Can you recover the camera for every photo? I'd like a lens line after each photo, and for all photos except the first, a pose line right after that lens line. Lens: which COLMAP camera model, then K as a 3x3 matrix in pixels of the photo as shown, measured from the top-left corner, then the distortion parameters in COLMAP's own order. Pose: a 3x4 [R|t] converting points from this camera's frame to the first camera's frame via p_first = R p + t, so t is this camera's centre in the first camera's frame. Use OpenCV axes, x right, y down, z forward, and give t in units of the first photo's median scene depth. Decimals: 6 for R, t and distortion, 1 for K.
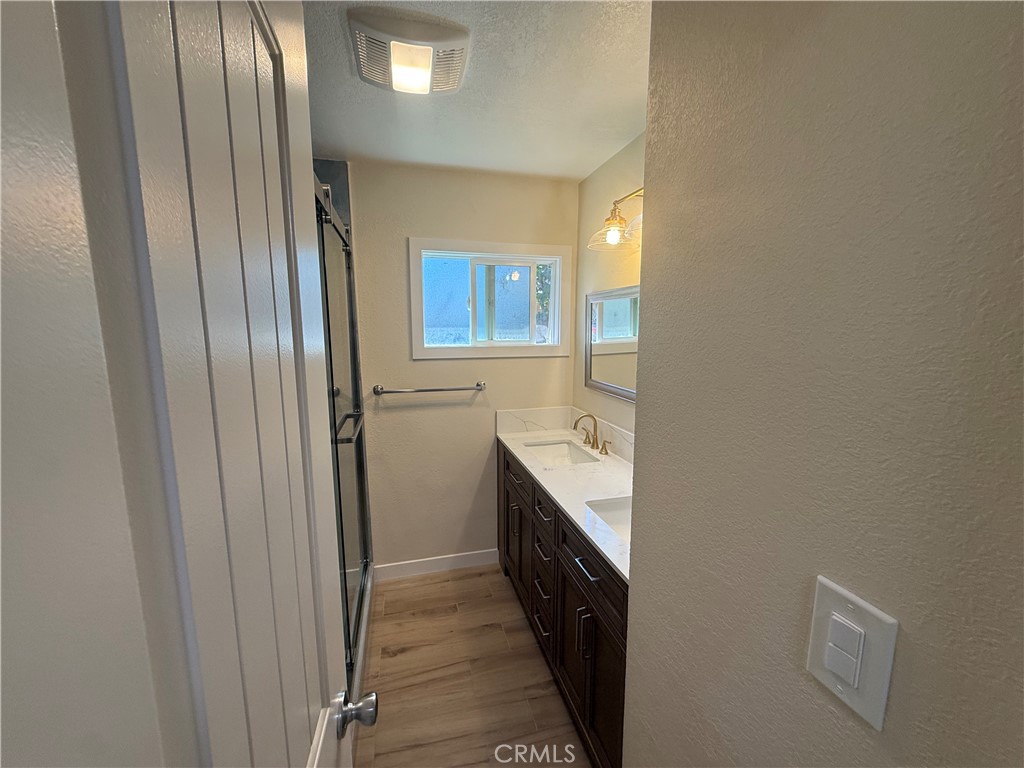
lens RADIAL K [[408.1, 0, 509.4], [0, 408.1, 384.9], [0, 0, 1]] dist [-0.001655, -0.000081]
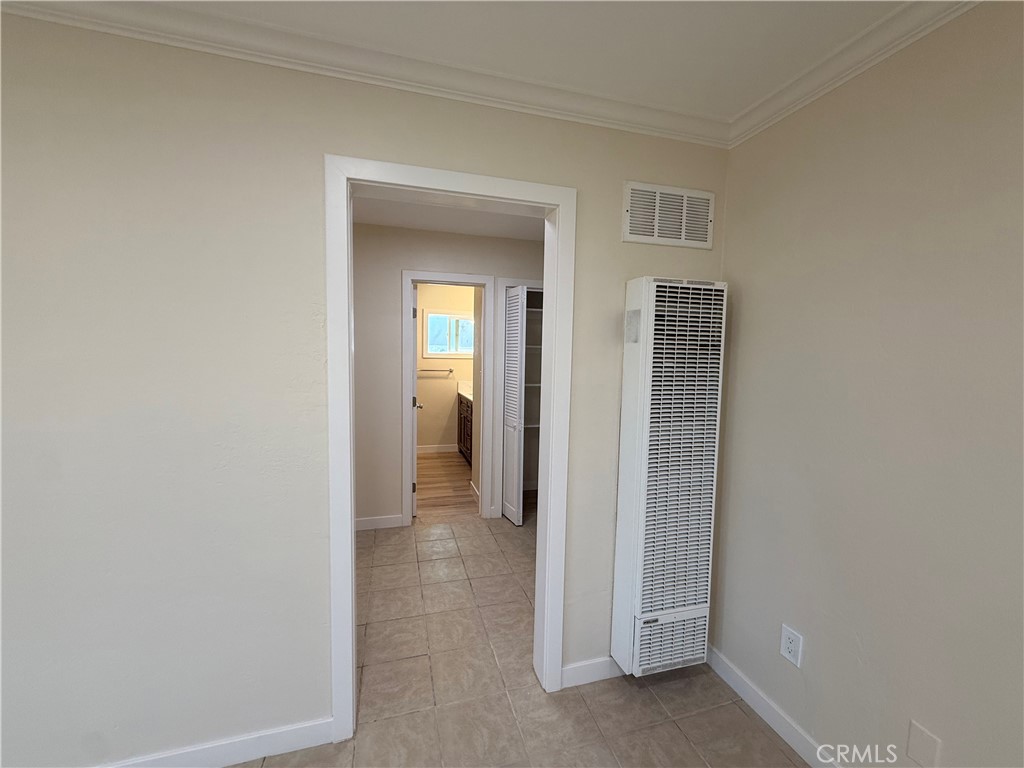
lens RADIAL K [[408.1, 0, 510.1], [0, 408.1, 383.8], [0, 0, 1]] dist [-0.001655, -0.000081]
pose [[0.999504, 0.020763, 0.023678, 0.218157], [-0.019066, 0.997379, -0.069794, 0.243176], [-0.025065, 0.069308, 0.997280, -1.373776]]
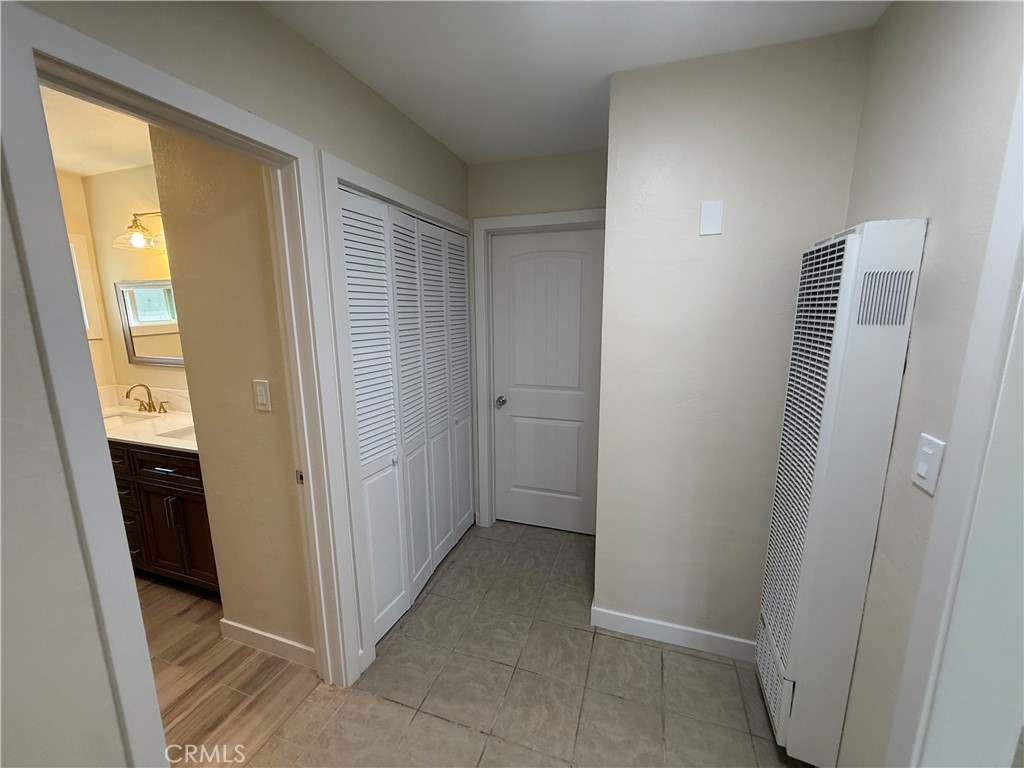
lens RADIAL K [[408.1, 0, 509.9], [0, 408.1, 383.4], [0, 0, 1]] dist [-0.001655, -0.000081]
pose [[0.554877, -0.149893, 0.818317, -0.168295], [0.124202, 0.987537, 0.096672, 0.081904], [-0.822609, 0.047996, 0.566578, -0.529140]]
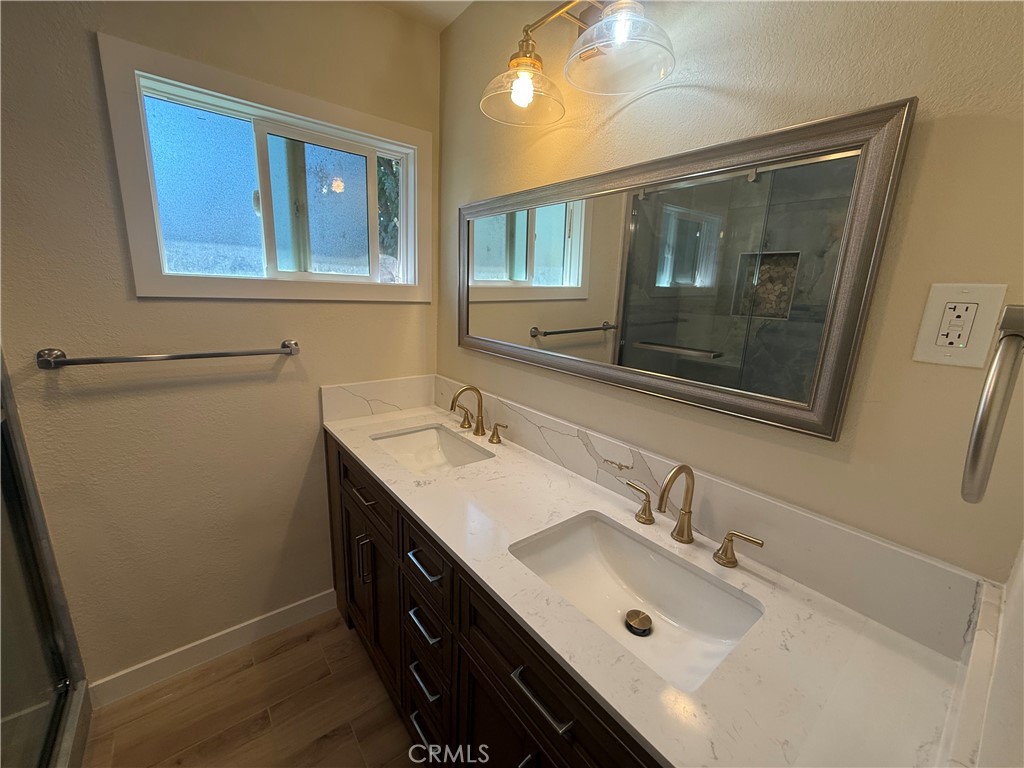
lens RADIAL K [[408.1, 0, 510.1], [0, 408.1, 385.8], [0, 0, 1]] dist [-0.001655, -0.000081]
pose [[0.914370, -0.051345, 0.401610, -0.017805], [0.013145, 0.995168, 0.097303, 0.004903], [-0.404665, -0.083692, 0.910627, 0.326856]]
